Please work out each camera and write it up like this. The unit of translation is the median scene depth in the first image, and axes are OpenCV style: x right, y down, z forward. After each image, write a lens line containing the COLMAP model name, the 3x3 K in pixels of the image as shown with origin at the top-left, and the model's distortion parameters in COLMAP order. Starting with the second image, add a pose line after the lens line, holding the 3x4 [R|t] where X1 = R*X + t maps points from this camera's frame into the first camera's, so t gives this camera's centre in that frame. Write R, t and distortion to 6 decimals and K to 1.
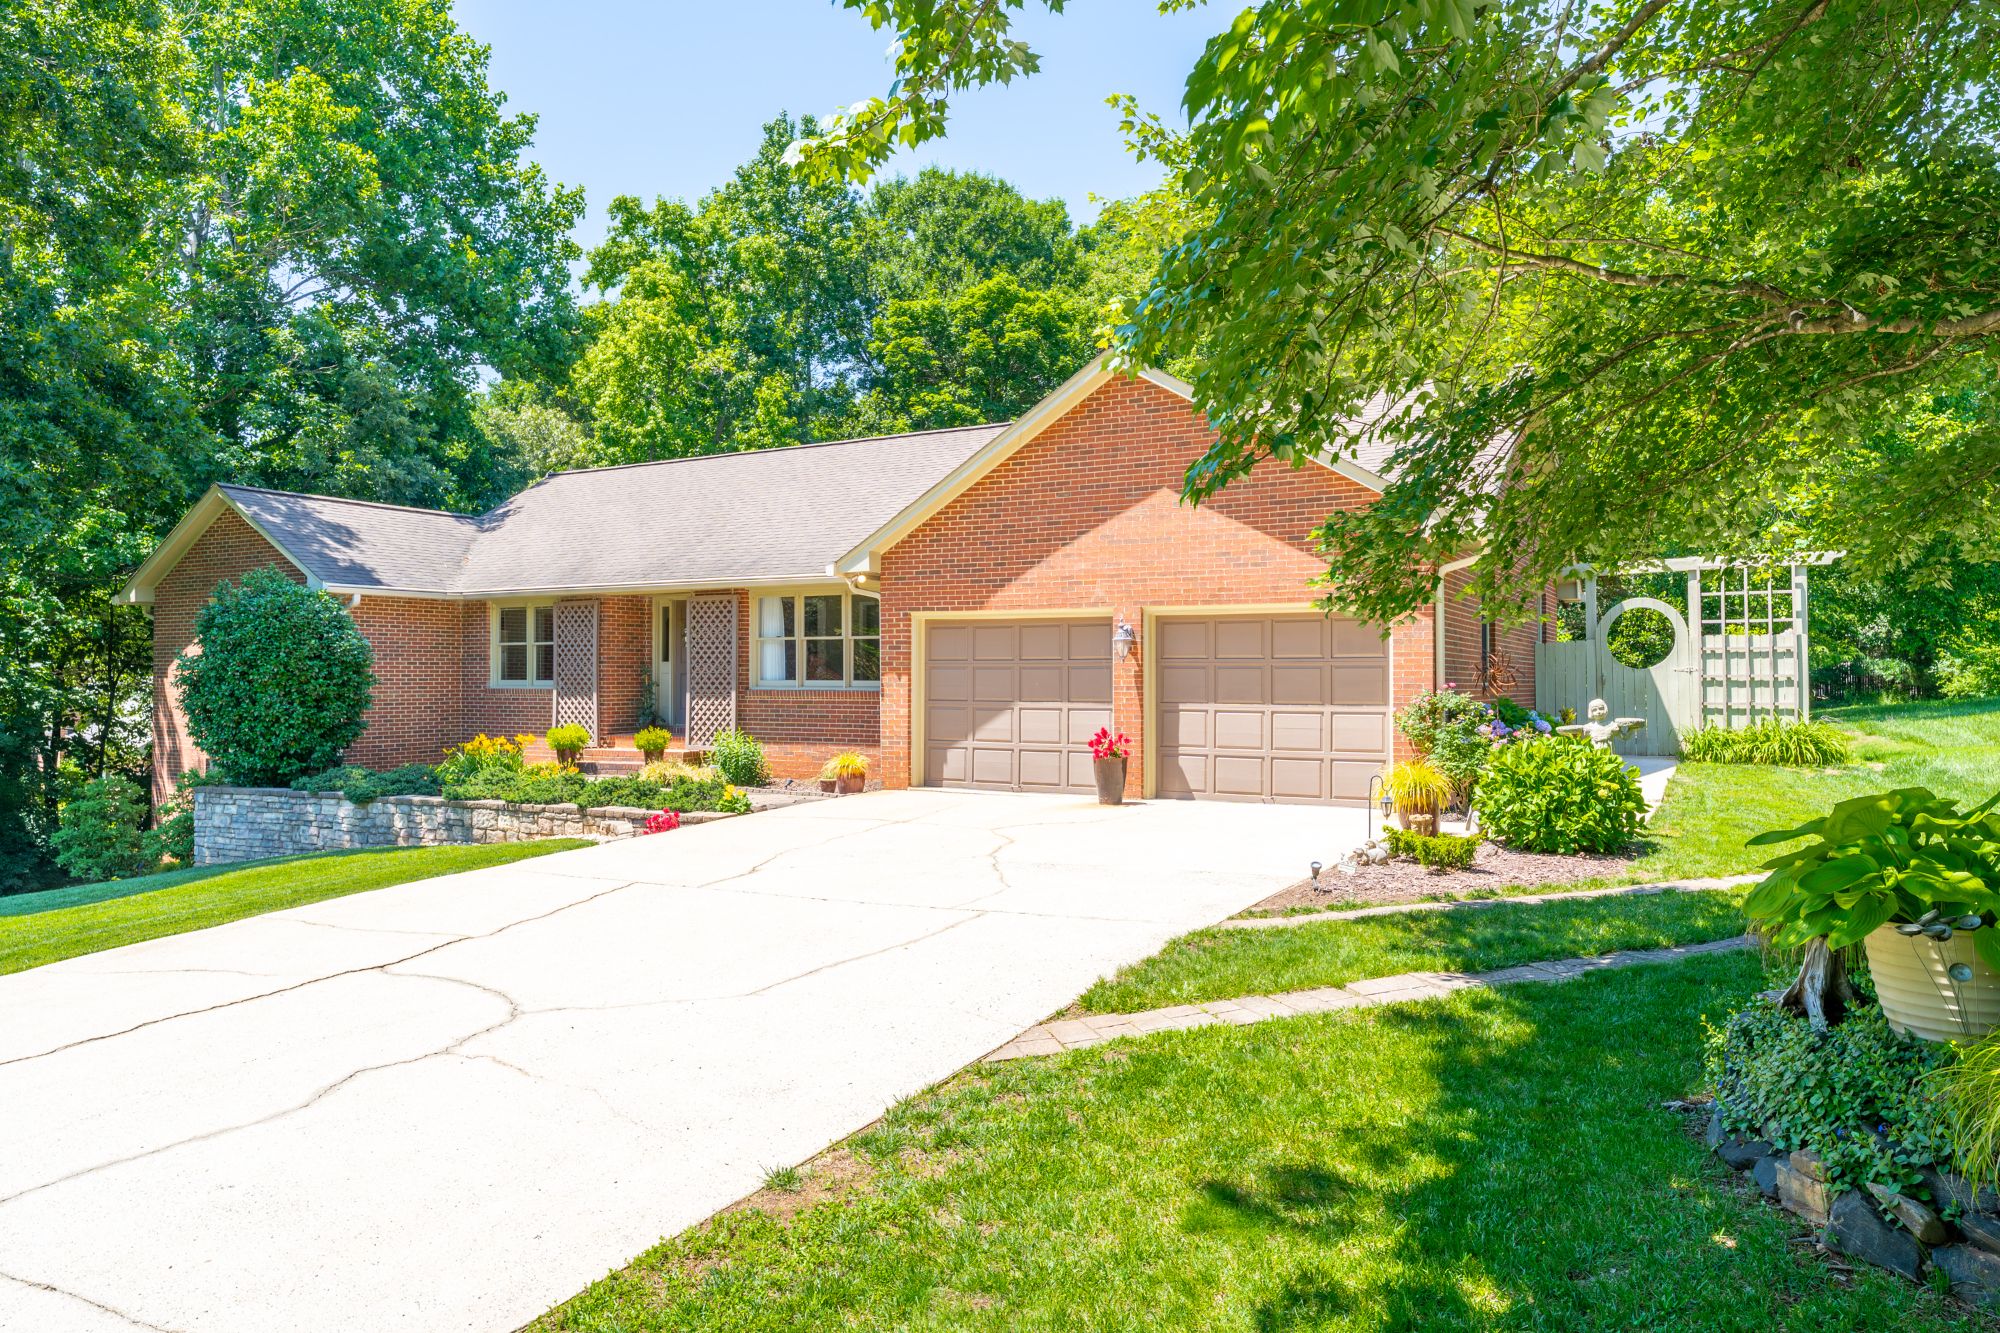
lens RADIAL K [[1335.9, 0, 1015.0], [0, 1335.9, 667.3], [0, 0, 1]] dist [0.001910, -0.006184]
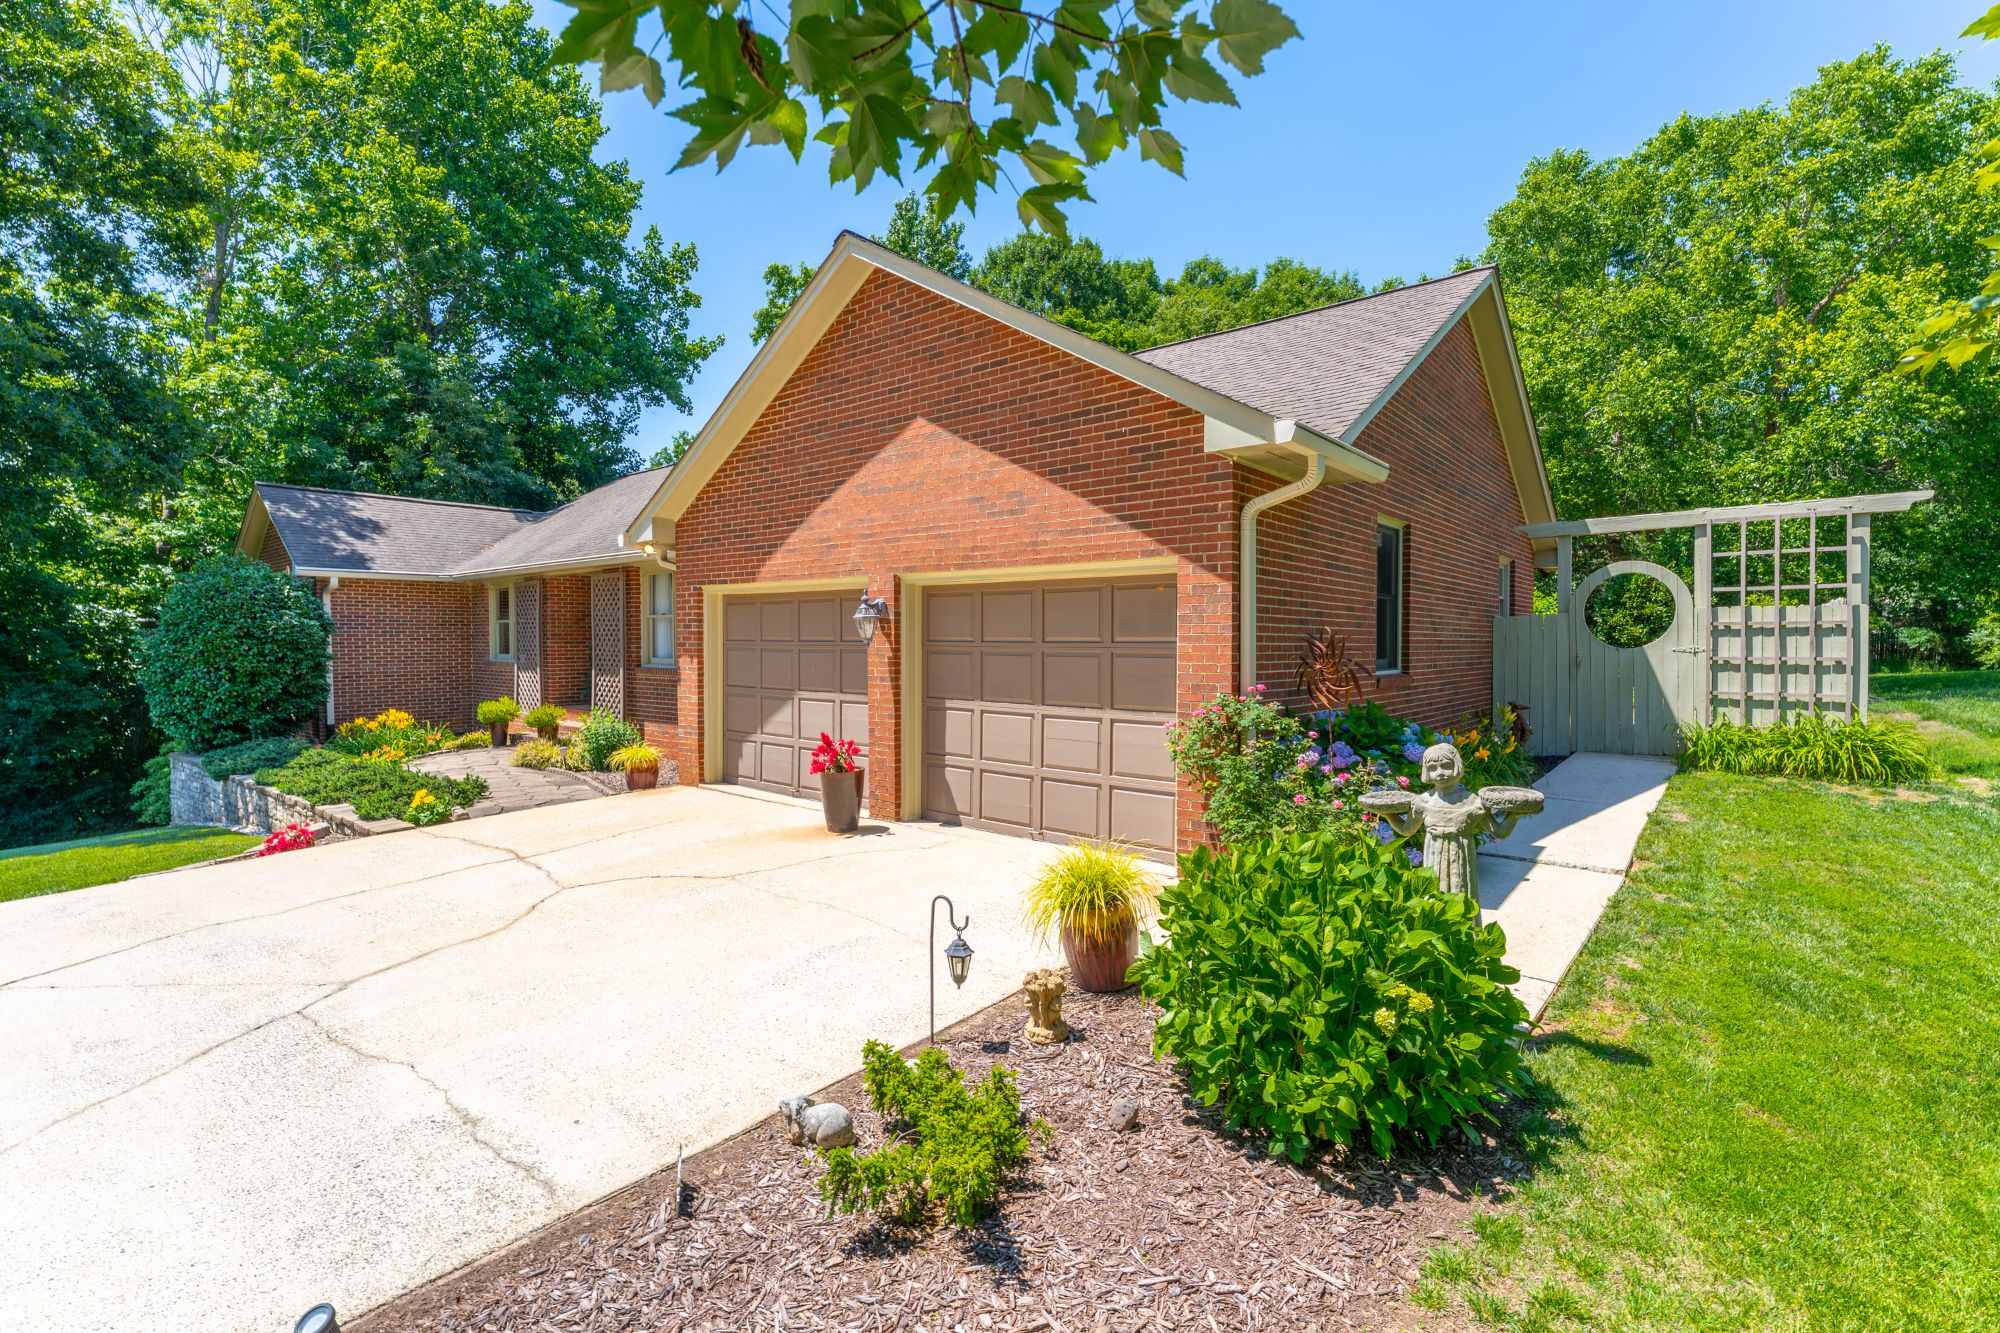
lens RADIAL K [[916.2, 0, 1008.7], [0, 916.2, 664.8], [0, 0, 1]] dist [-0.002097, -0.000004]
pose [[0.982667, 0.005620, -0.185292, 0.205010], [0.000996, 0.999366, 0.035593, -0.009362], [0.185375, -0.035161, 0.982039, 0.388936]]
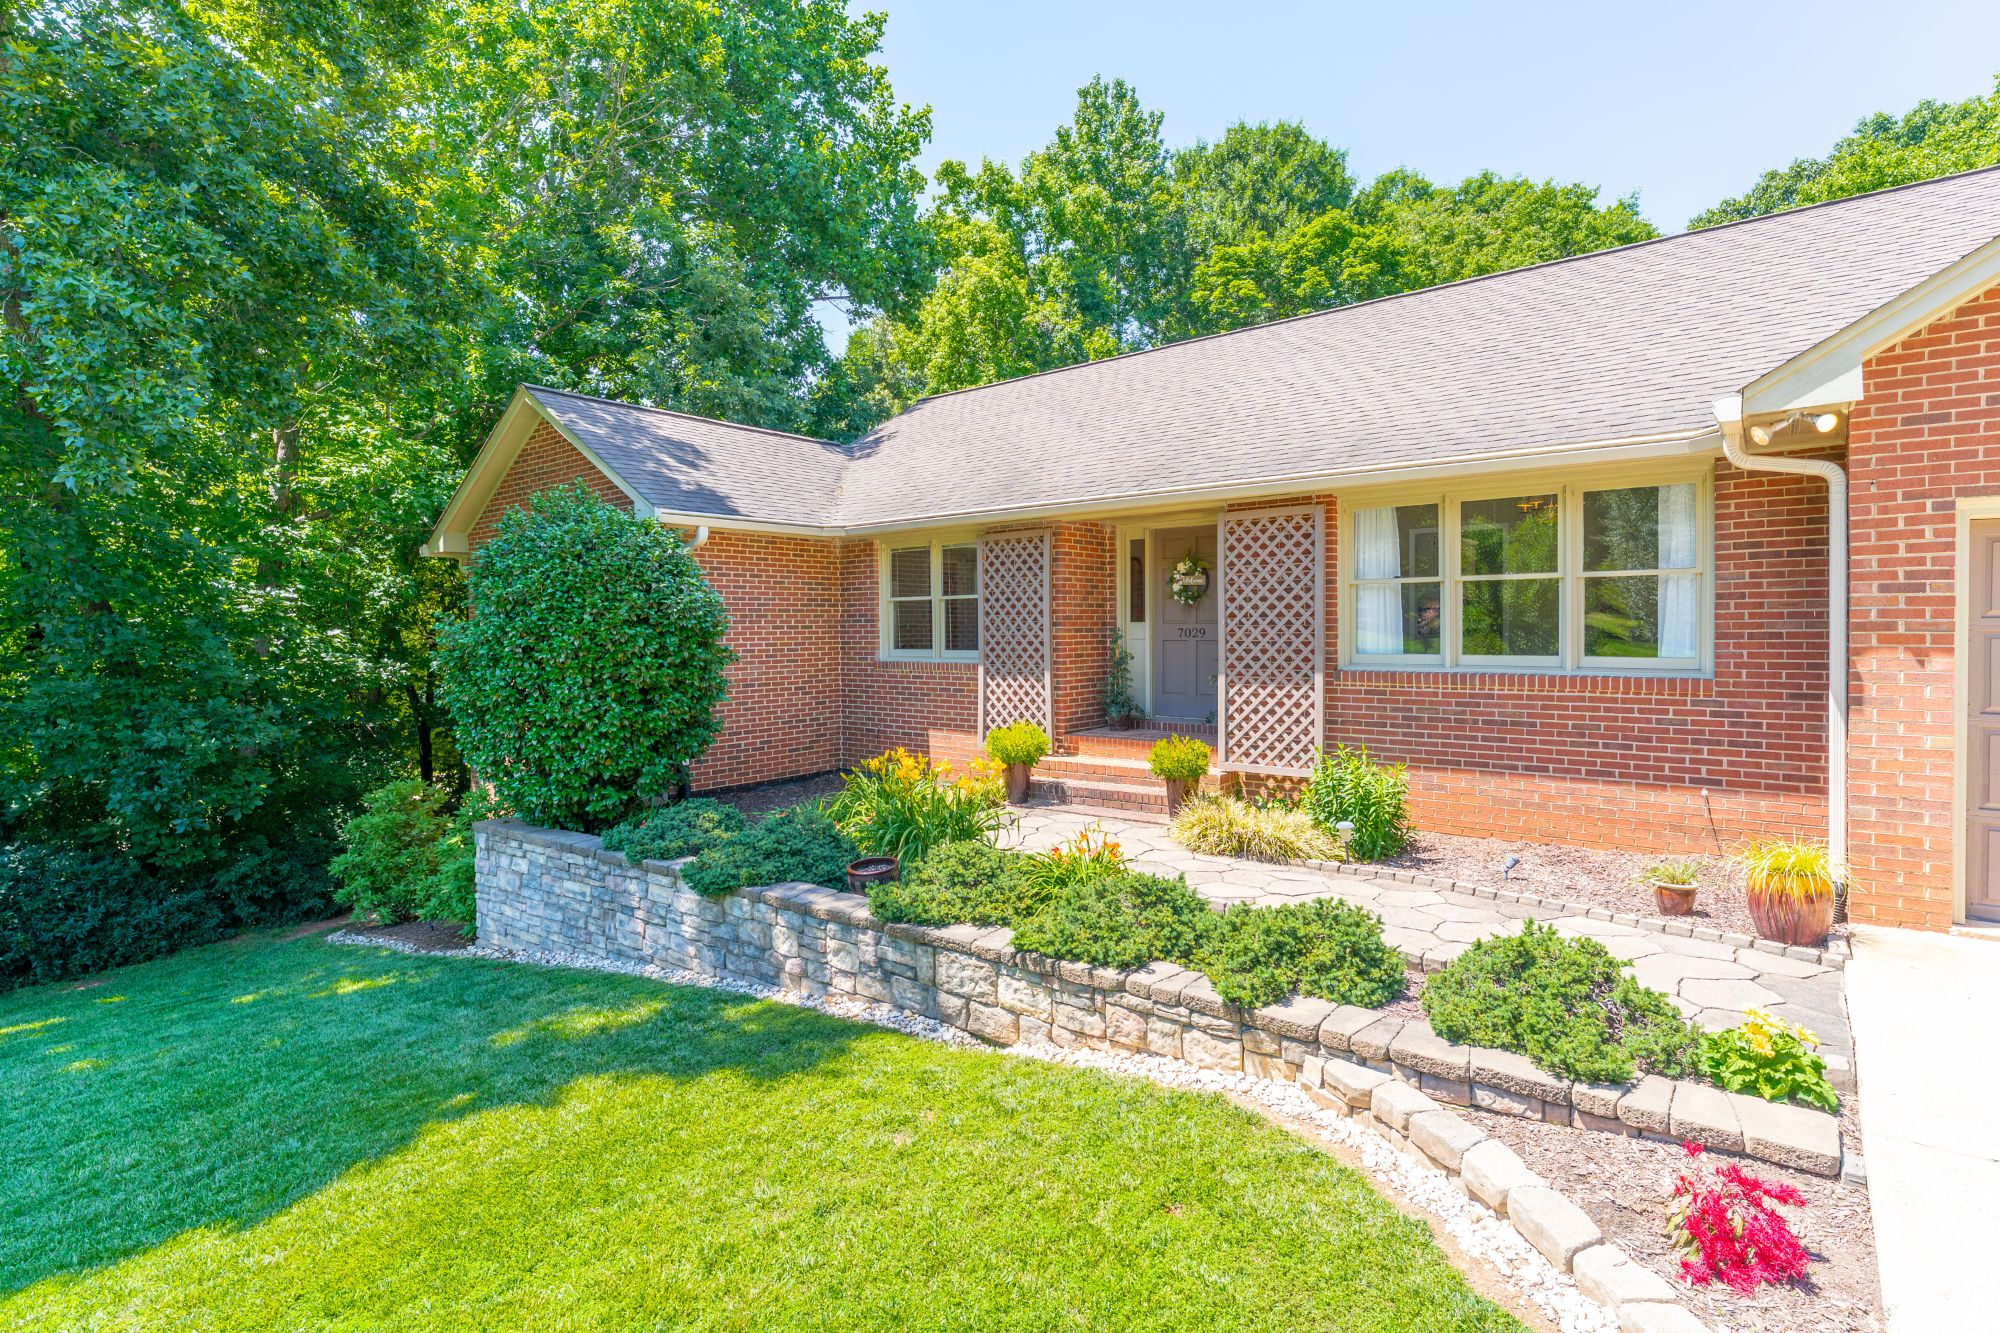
lens RADIAL K [[984.9, 0, 1010.5], [0, 984.9, 656.7], [0, 0, 1]] dist [0.002369, -0.000564]
pose [[0.985835, -0.003190, -0.167686, -0.276084], [0.009514, 0.999273, 0.036927, -0.006307], [0.167447, -0.038000, 0.985149, 0.573744]]
